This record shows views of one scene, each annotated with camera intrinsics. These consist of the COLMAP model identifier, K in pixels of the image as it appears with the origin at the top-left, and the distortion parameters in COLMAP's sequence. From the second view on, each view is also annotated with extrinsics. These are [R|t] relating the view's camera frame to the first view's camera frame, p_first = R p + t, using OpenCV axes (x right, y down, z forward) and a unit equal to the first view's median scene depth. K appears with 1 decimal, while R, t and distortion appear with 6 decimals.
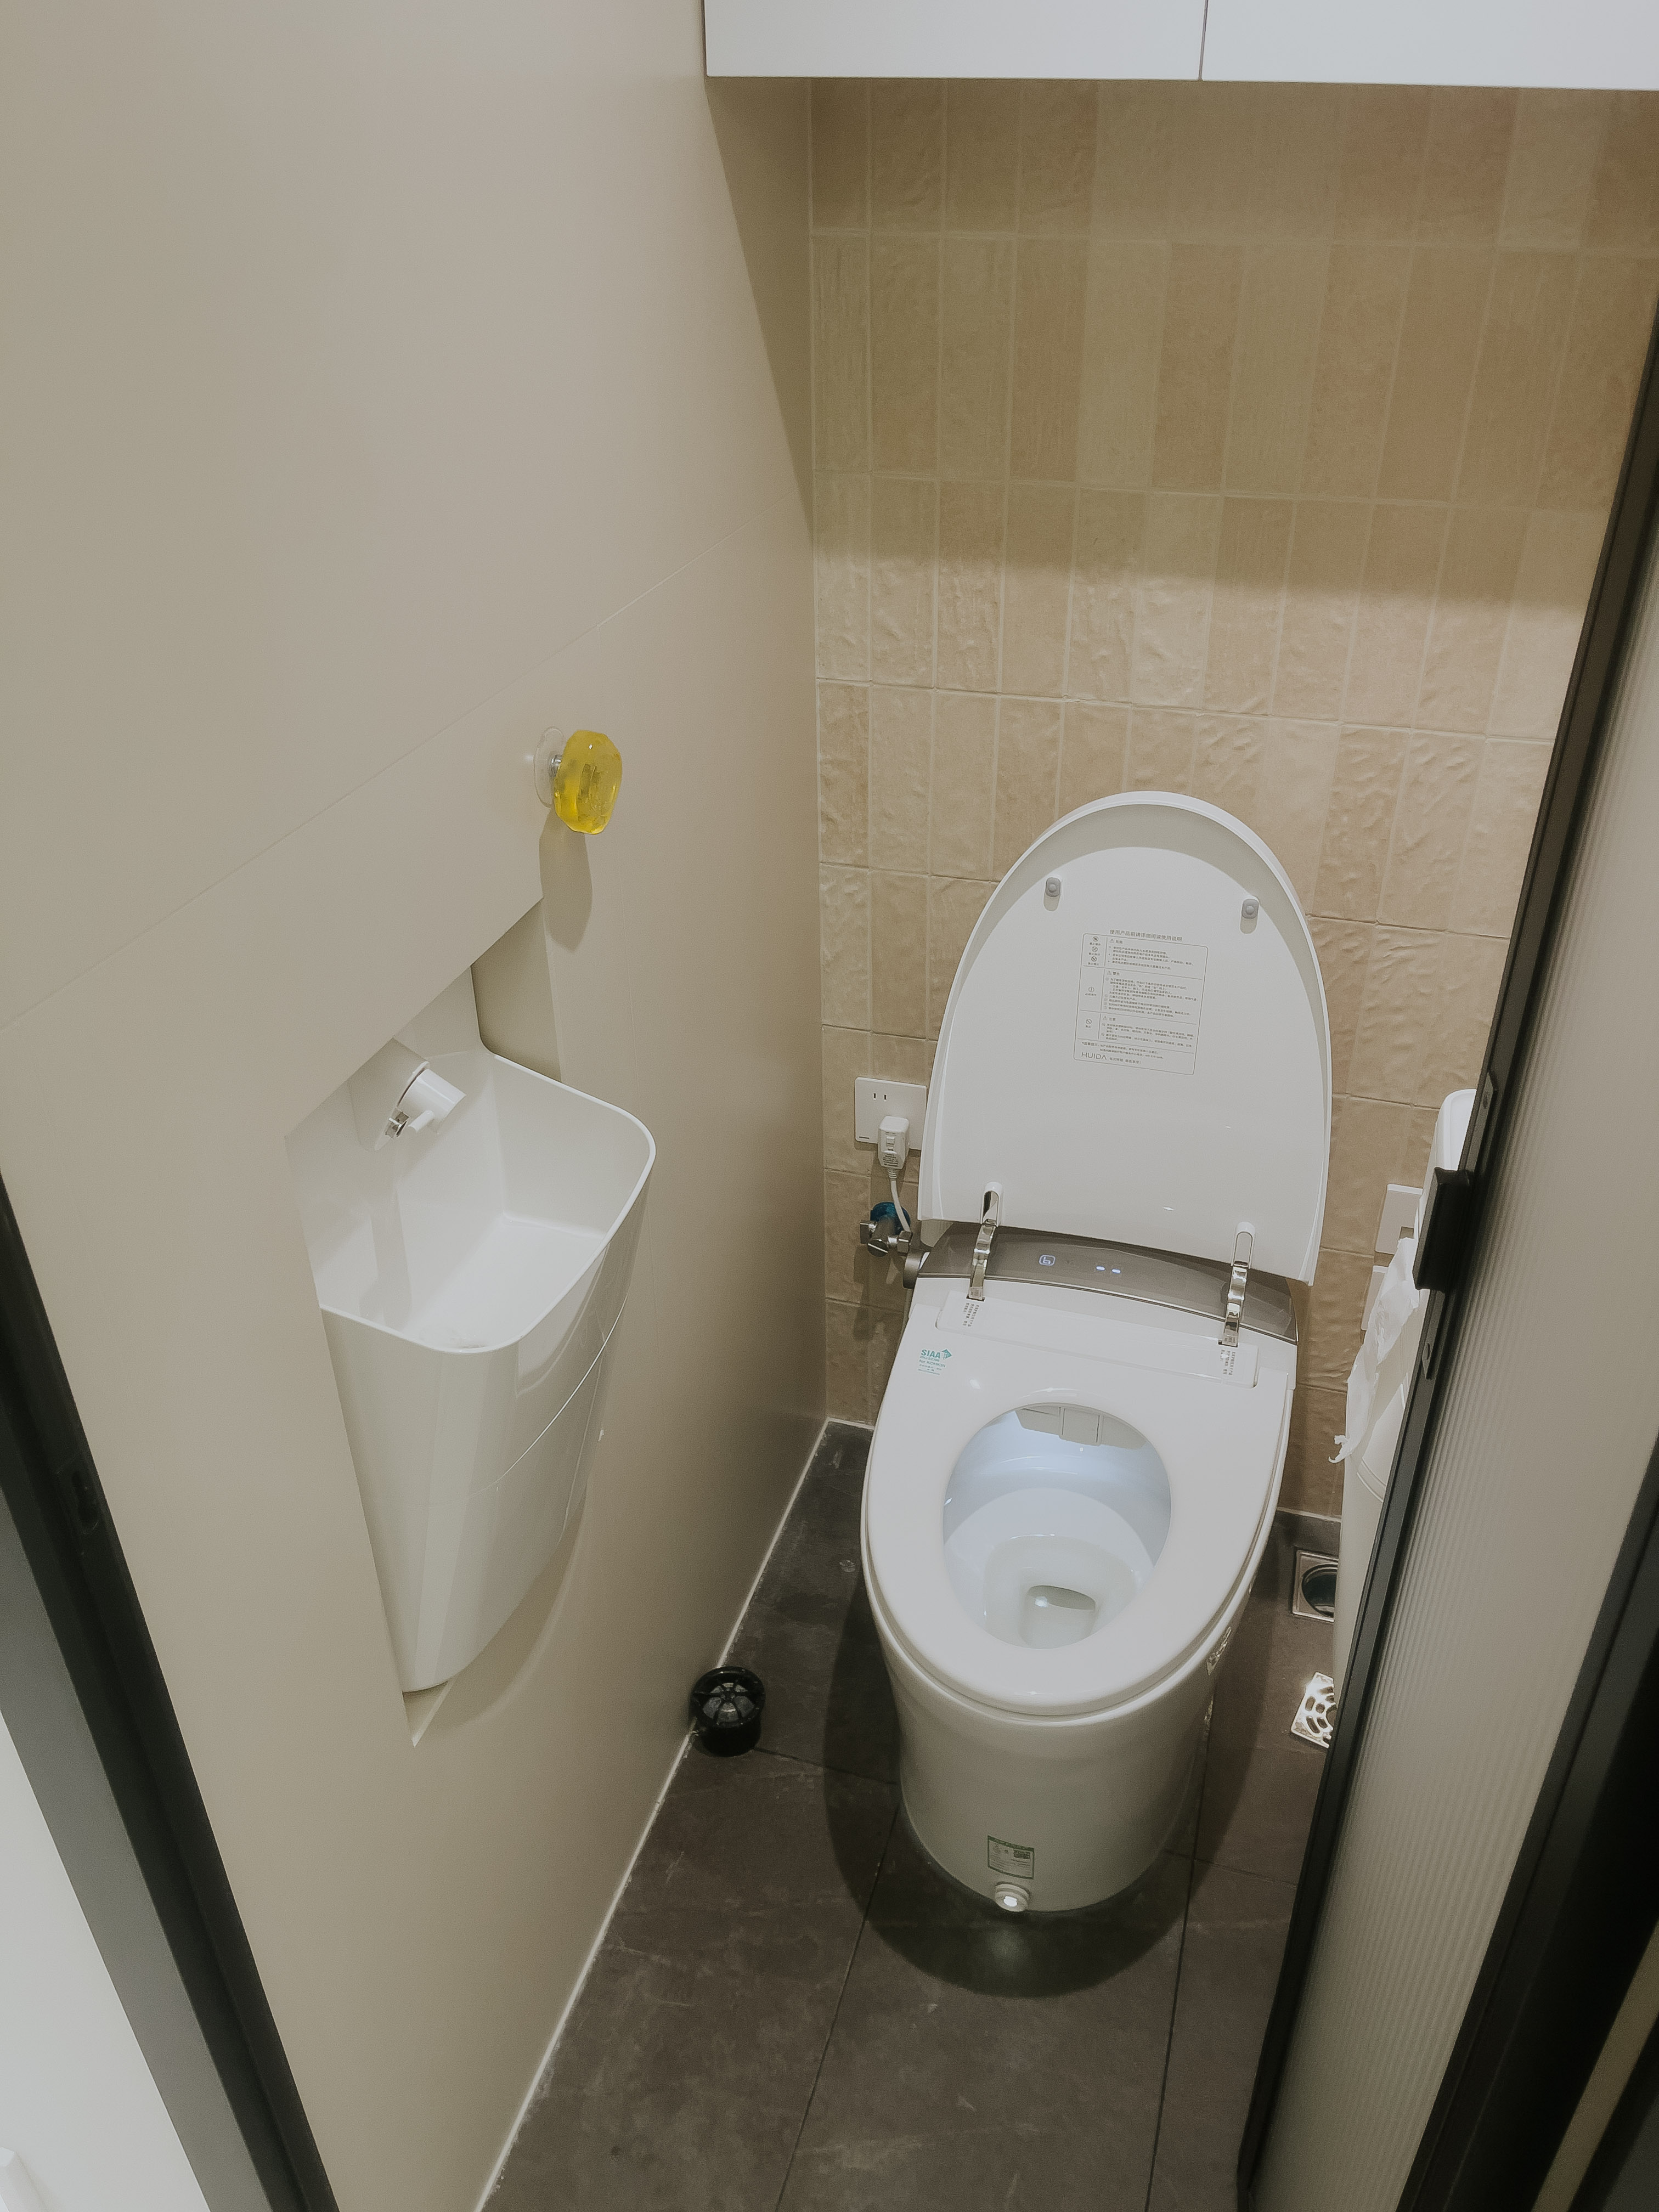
lens RADIAL K [[1706.1, 0, 826.0], [0, 1706.1, 1112.0], [0, 0, 1]] dist [0.038576, -0.045416]
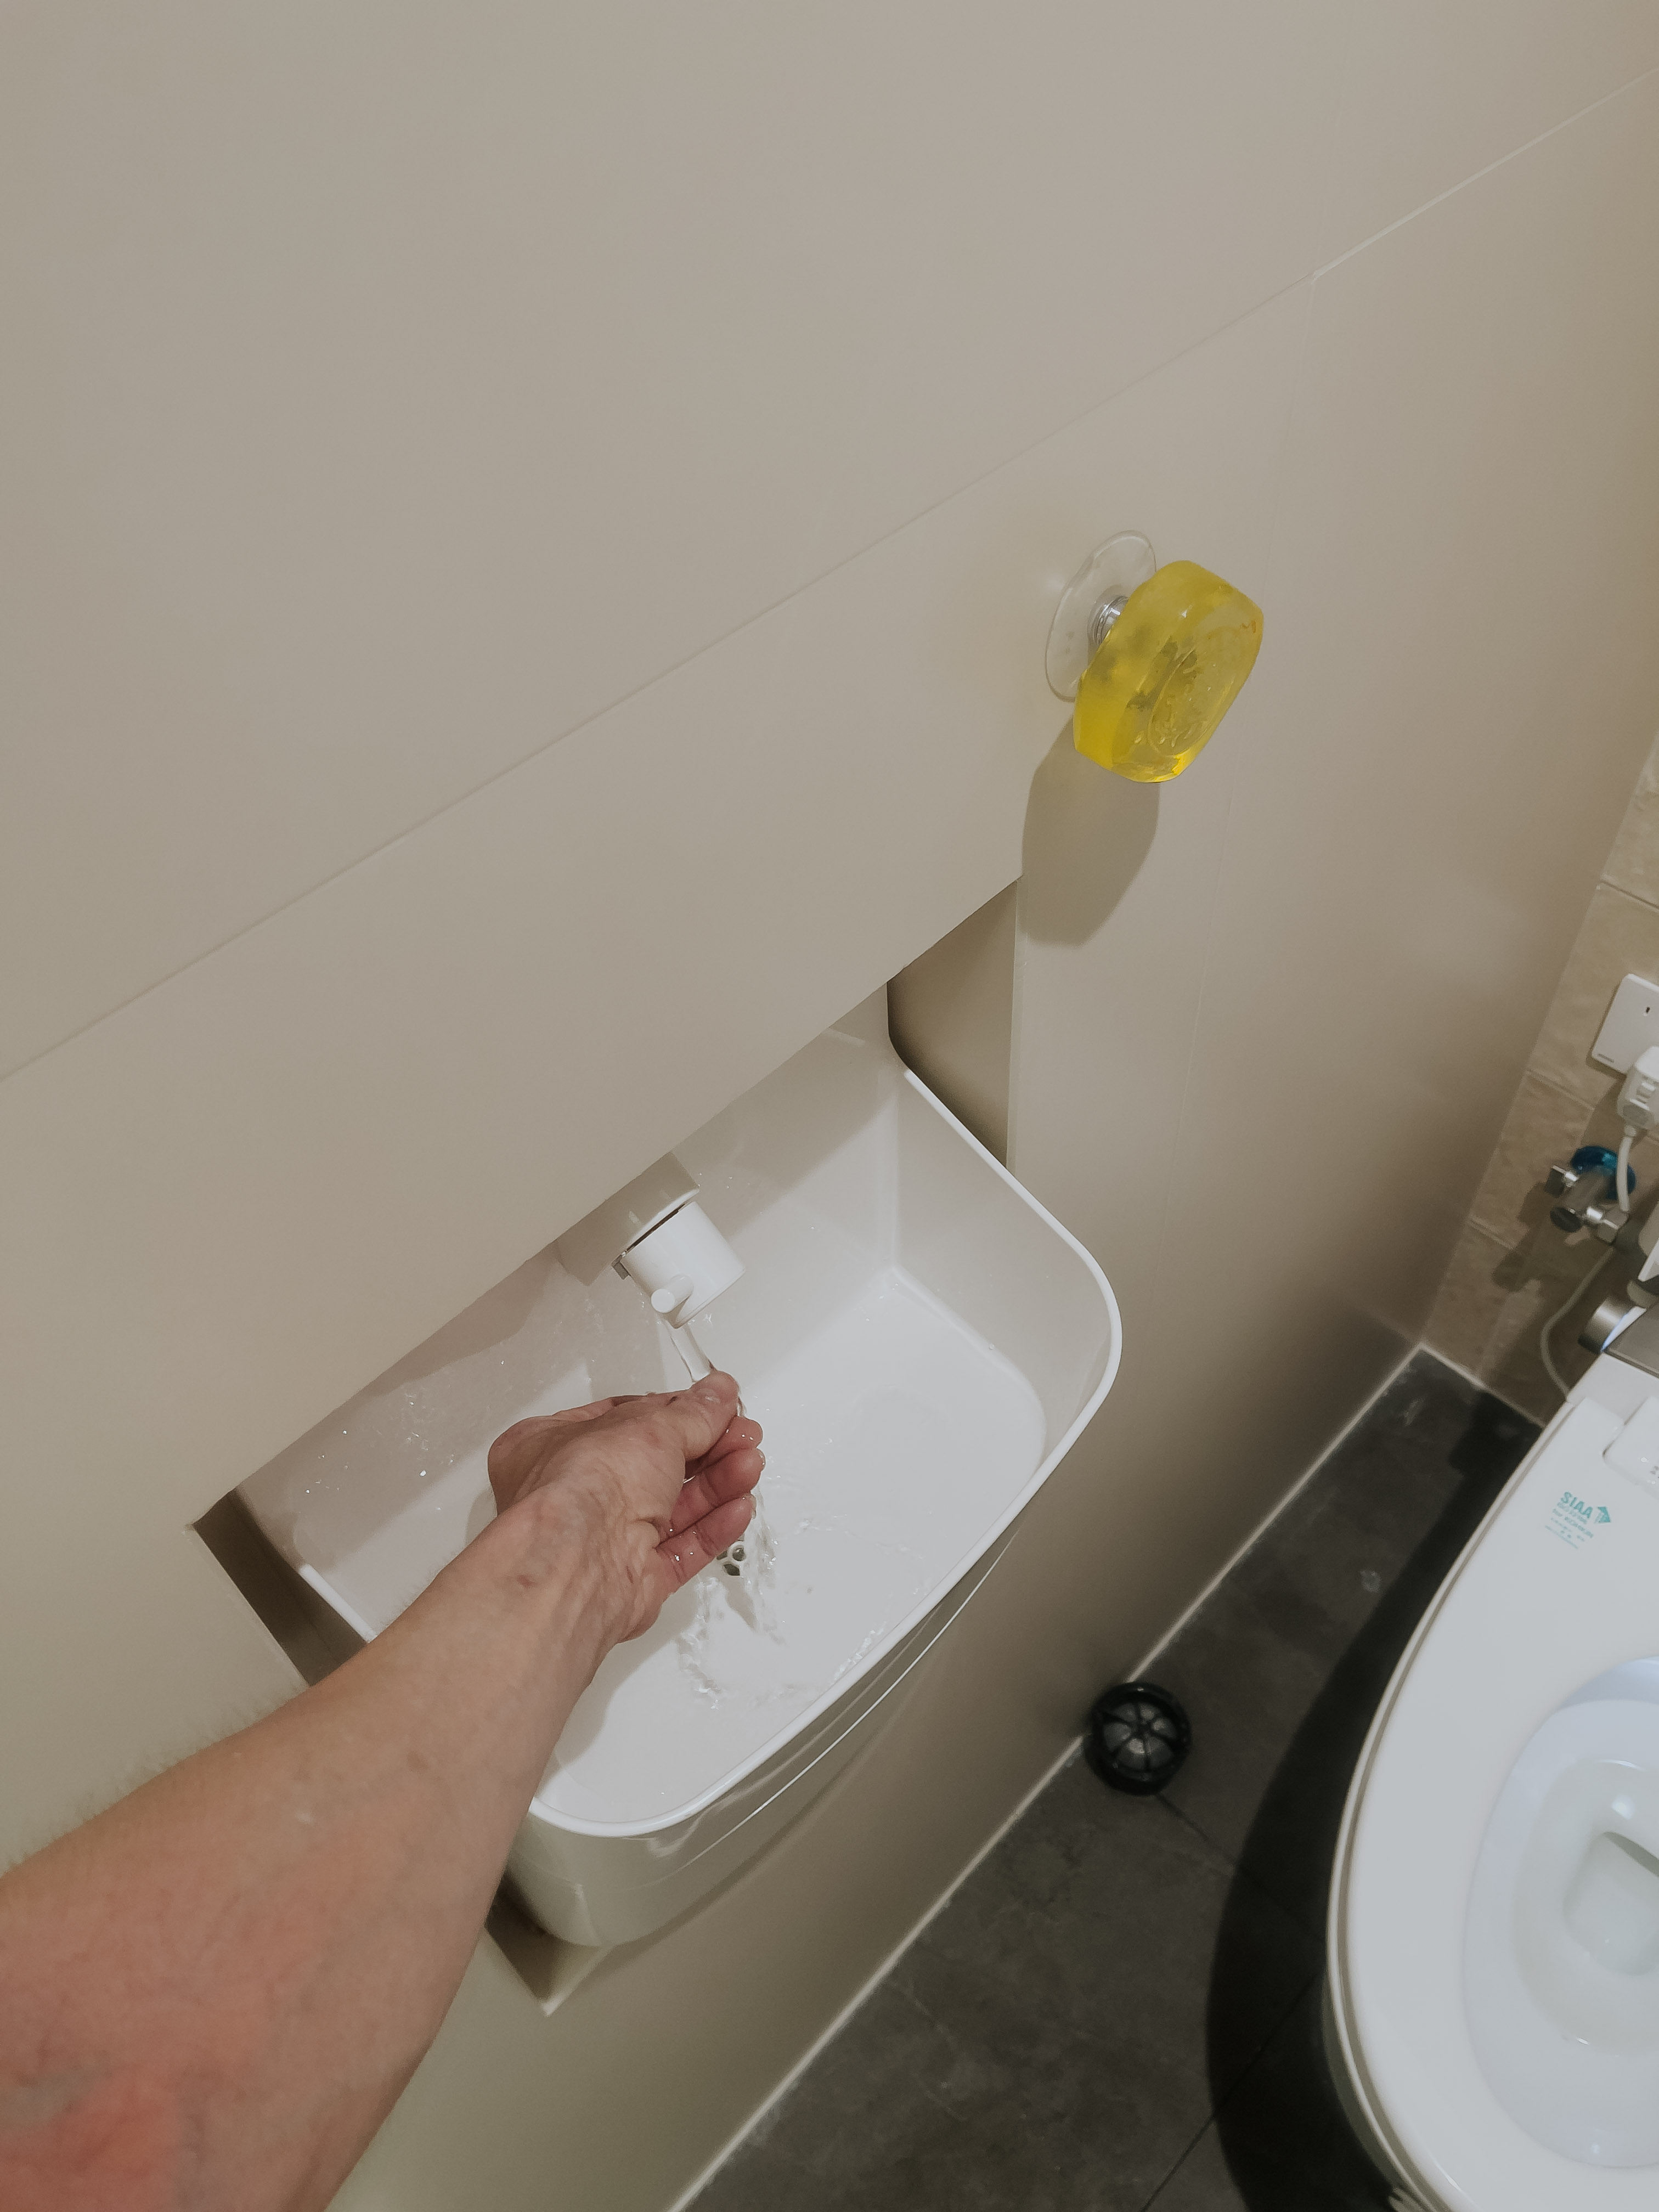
lens RADIAL K [[1706.1, 0, 836.6], [0, 1706.1, 1100.9], [0, 0, 1]] dist [0.038576, -0.045416]
pose [[0.889566, 0.324131, -0.321886, -0.023415], [-0.206592, 0.913928, 0.349363, -0.146210], [0.407420, -0.244283, 0.879963, 0.348027]]
